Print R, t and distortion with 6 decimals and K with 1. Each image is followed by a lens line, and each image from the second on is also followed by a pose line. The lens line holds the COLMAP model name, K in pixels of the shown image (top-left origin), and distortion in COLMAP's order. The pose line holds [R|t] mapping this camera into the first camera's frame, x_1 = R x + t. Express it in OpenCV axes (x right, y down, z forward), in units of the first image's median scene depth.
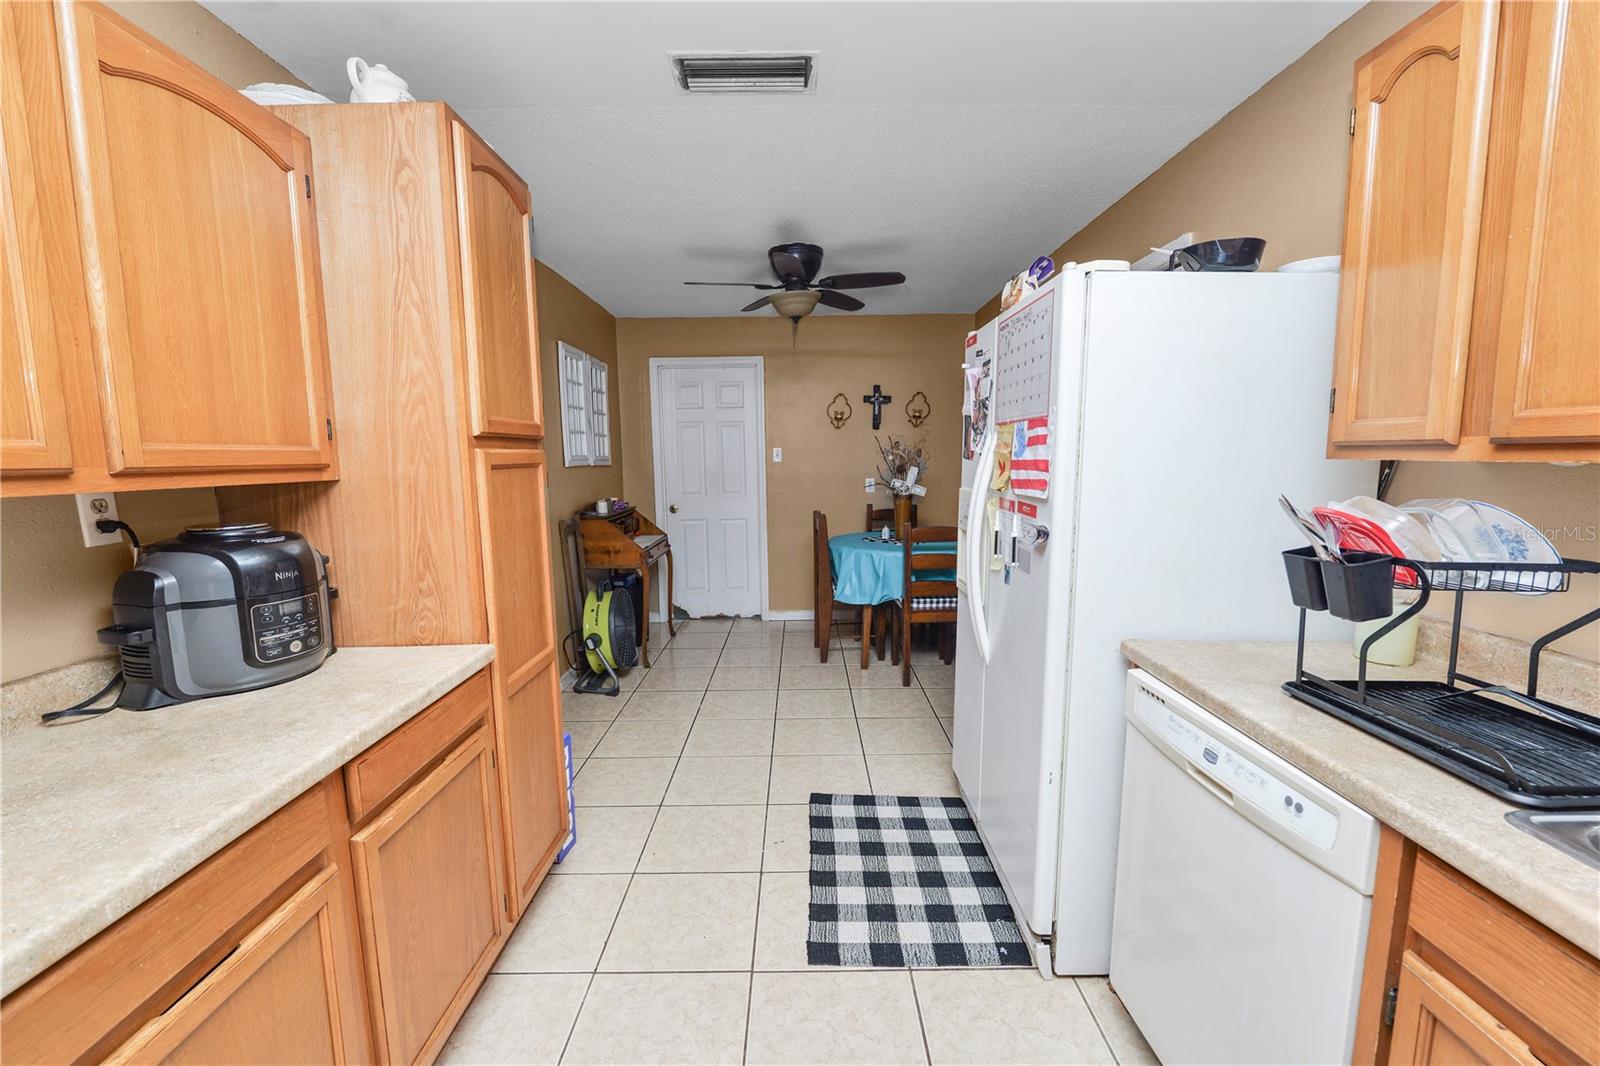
lens RADIAL K [[658.1, 0, 800.0], [0, 658.1, 533.0], [0, 0, 1]] dist [-0.001484, -0.000121]
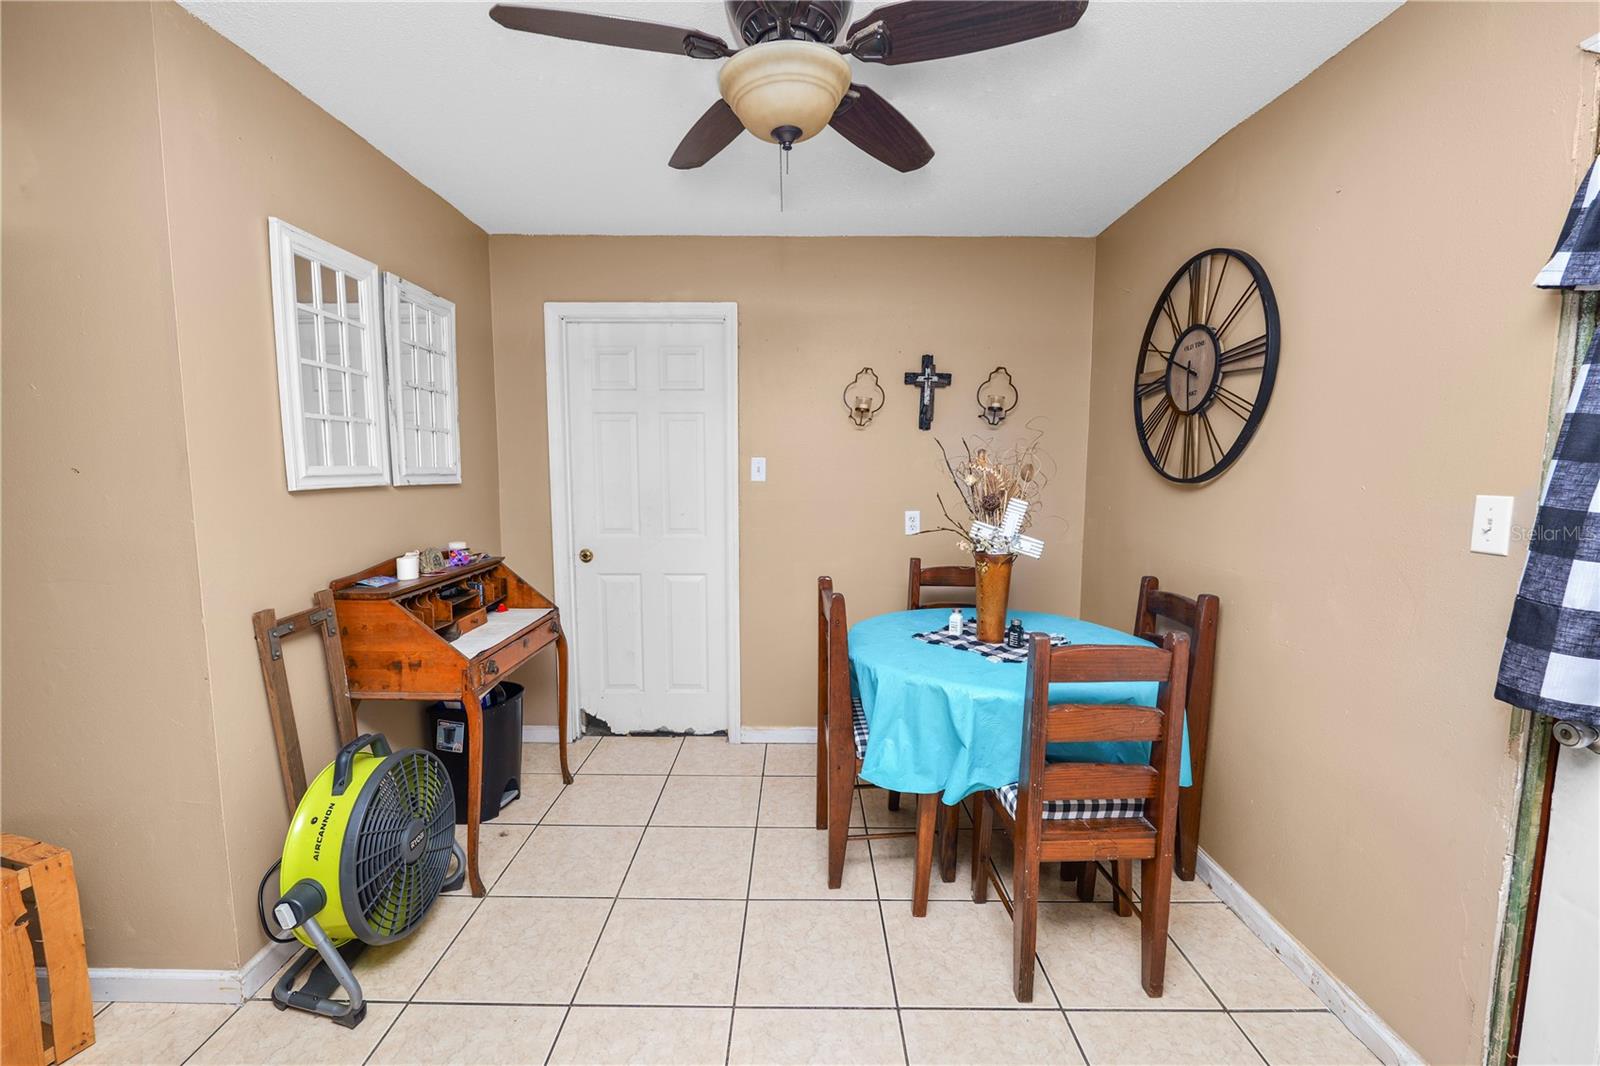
lens RADIAL K [[656.9, 0, 795.5], [0, 656.9, 530.6], [0, 0, 1]] dist [-0.010633, 0.000111]
pose [[0.999832, 0.018095, -0.003055, 0.002563], [-0.018150, 0.999656, -0.018932, -0.060362], [0.002711, 0.018985, 0.999816, 0.465124]]
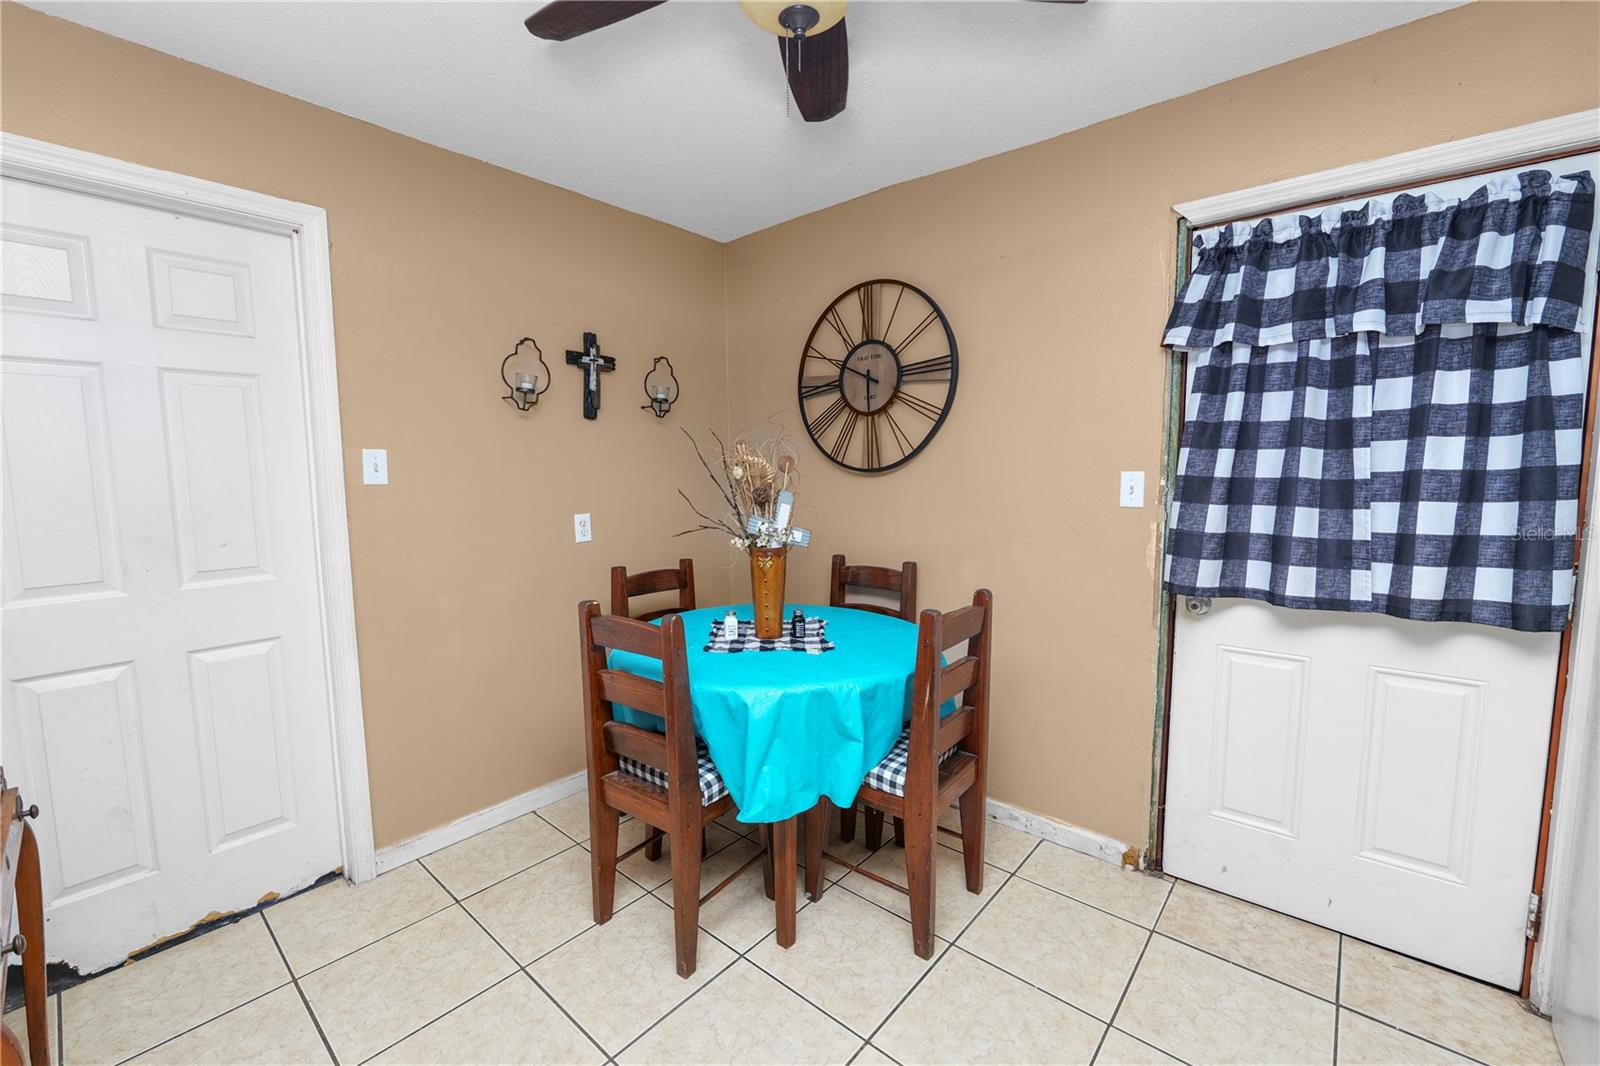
lens RADIAL K [[650.8, 0, 797.7], [0, 650.8, 529.6], [0, 0, 1]] dist [-0.011528, 0.000167]
pose [[0.652058, -0.065017, 0.755377, -0.193048], [0.088461, 0.996036, 0.009369, -0.070570], [-0.752991, 0.060712, 0.655224, 0.627416]]
